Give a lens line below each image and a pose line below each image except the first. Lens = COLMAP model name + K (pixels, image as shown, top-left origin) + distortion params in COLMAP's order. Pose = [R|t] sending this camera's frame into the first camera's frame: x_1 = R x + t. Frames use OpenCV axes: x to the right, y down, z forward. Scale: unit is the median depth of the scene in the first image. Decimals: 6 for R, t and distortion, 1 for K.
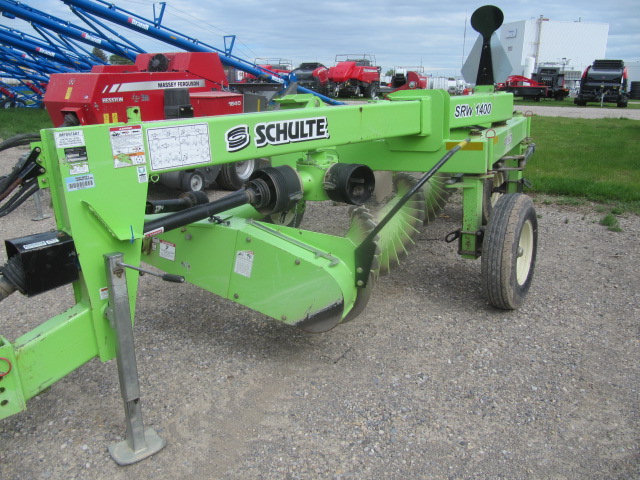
lens RADIAL K [[526.5, 0, 318.6], [0, 526.5, 239.6], [0, 0, 1]] dist [-0.043870, 0.019979]
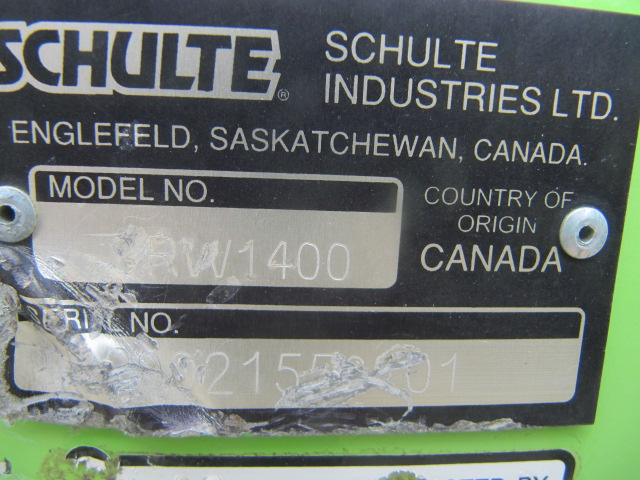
lens RADIAL K [[526.5, 0, 320.6], [0, 526.5, 242.6], [0, 0, 1]] dist [-0.043870, 0.019979]
pose [[0.713917, 0.193653, -0.672920, 0.208007], [-0.264879, 0.964275, -0.003518, -0.101908], [0.648199, 0.180754, 0.739707, 0.672383]]
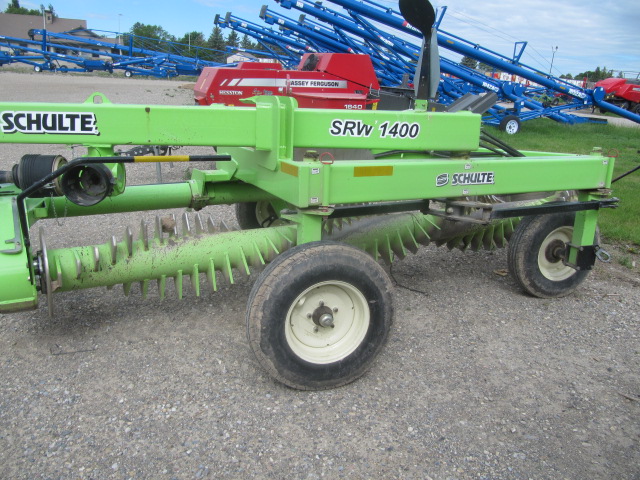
lens RADIAL K [[526.5, 0, 318.6], [0, 526.5, 237.0], [0, 0, 1]] dist [-0.043870, 0.019979]
pose [[0.785243, 0.225026, -0.576851, 0.794902], [-0.233849, 0.970406, 0.060221, -0.135815], [0.573331, 0.087608, 0.814627, 0.379982]]
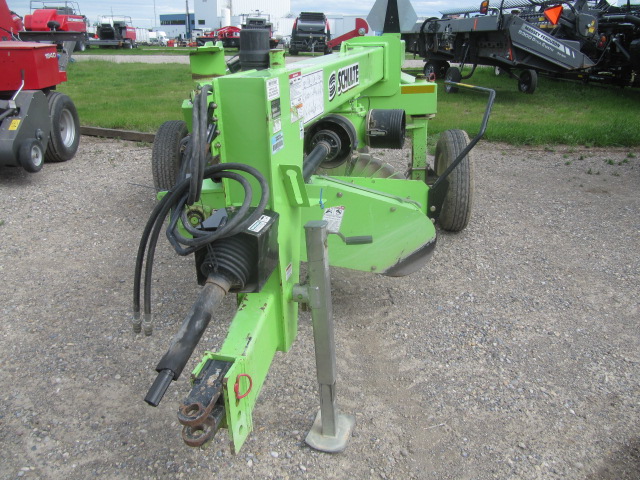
lens RADIAL K [[526.5, 0, 317.8], [0, 526.5, 238.3], [0, 0, 1]] dist [-0.043870, 0.019979]
pose [[0.859473, -0.175557, 0.480089, -0.477819], [0.135905, 0.983852, 0.116468, -0.028449], [-0.492784, -0.034854, 0.869454, 0.141537]]
